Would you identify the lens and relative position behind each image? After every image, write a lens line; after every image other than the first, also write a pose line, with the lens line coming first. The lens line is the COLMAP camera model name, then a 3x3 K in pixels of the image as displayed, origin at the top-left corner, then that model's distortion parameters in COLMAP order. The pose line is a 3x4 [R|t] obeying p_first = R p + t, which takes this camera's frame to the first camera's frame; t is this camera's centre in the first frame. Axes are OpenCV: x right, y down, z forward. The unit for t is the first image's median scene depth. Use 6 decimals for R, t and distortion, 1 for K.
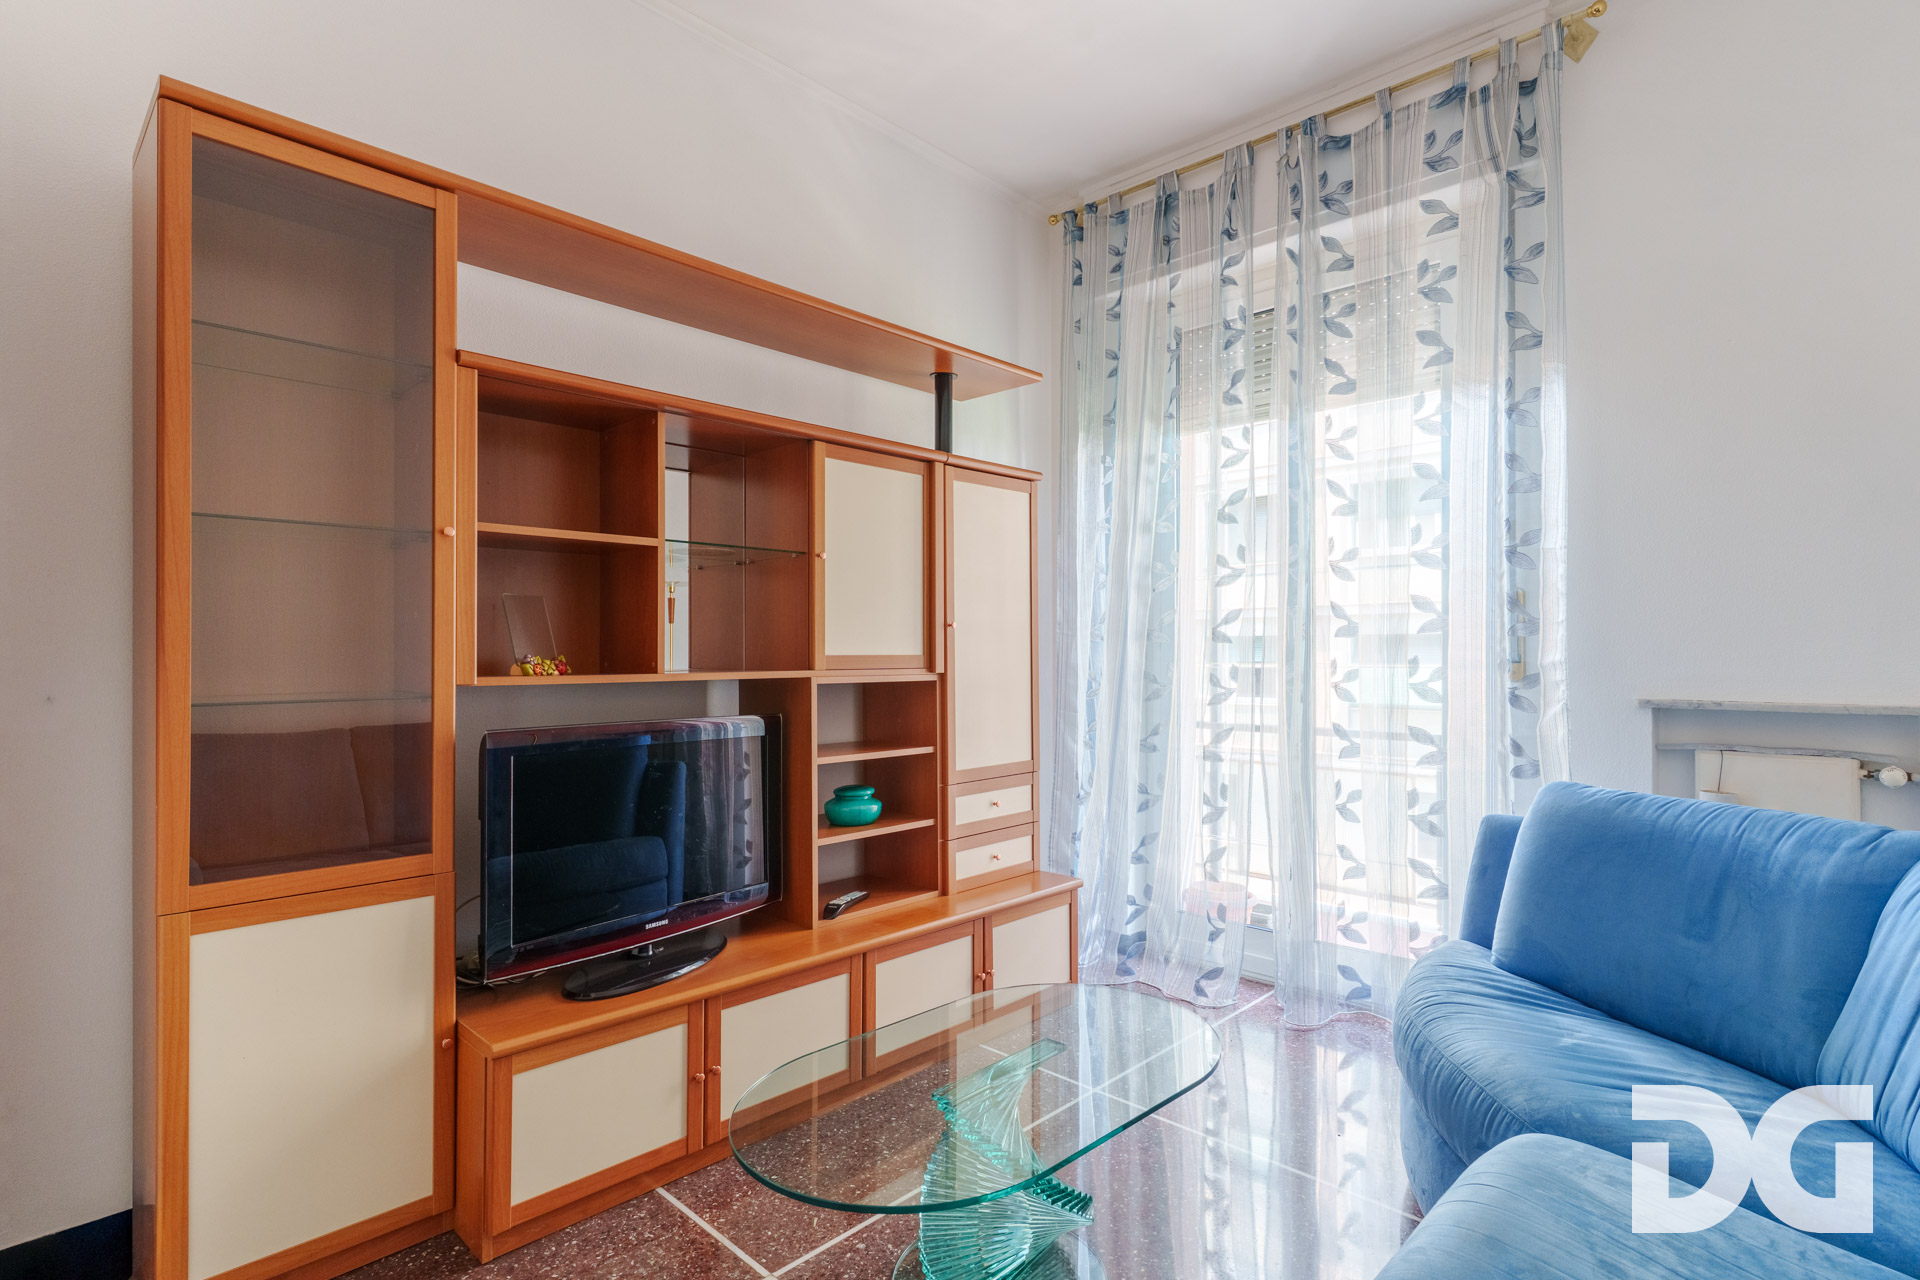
lens RADIAL K [[962.3, 0, 964.0], [0, 962.3, 655.1], [0, 0, 1]] dist [0.003350, 0.001574]
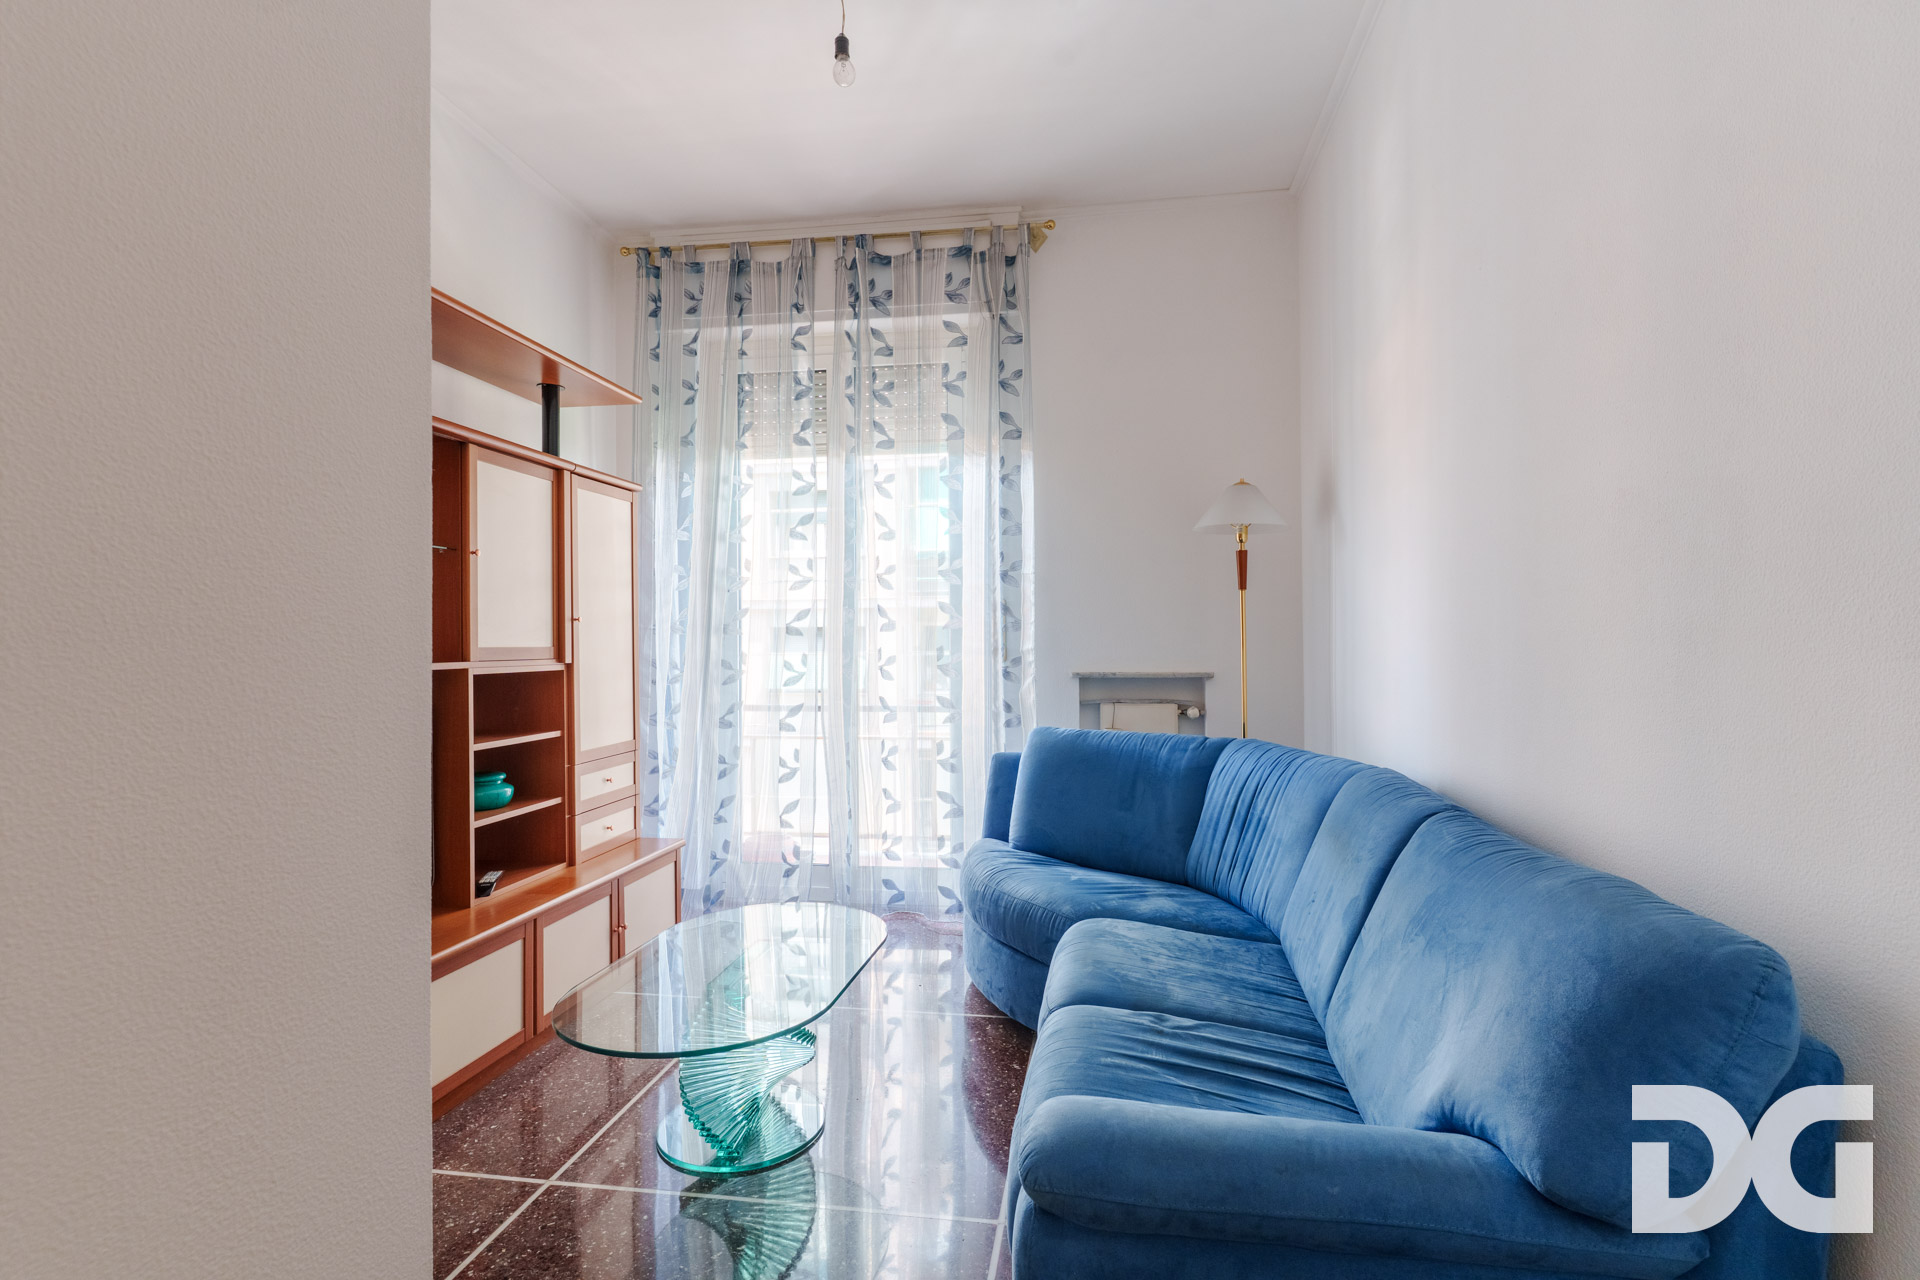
lens RADIAL K [[935.2, 0, 949.4], [0, 935.2, 645.6], [0, 0, 1]] dist [0.000929, 0.000564]
pose [[0.833528, -0.004716, 0.552457, -0.252428], [0.004818, 0.999988, 0.001267, -0.000650], [-0.552456, 0.001606, 0.833540, -0.126825]]
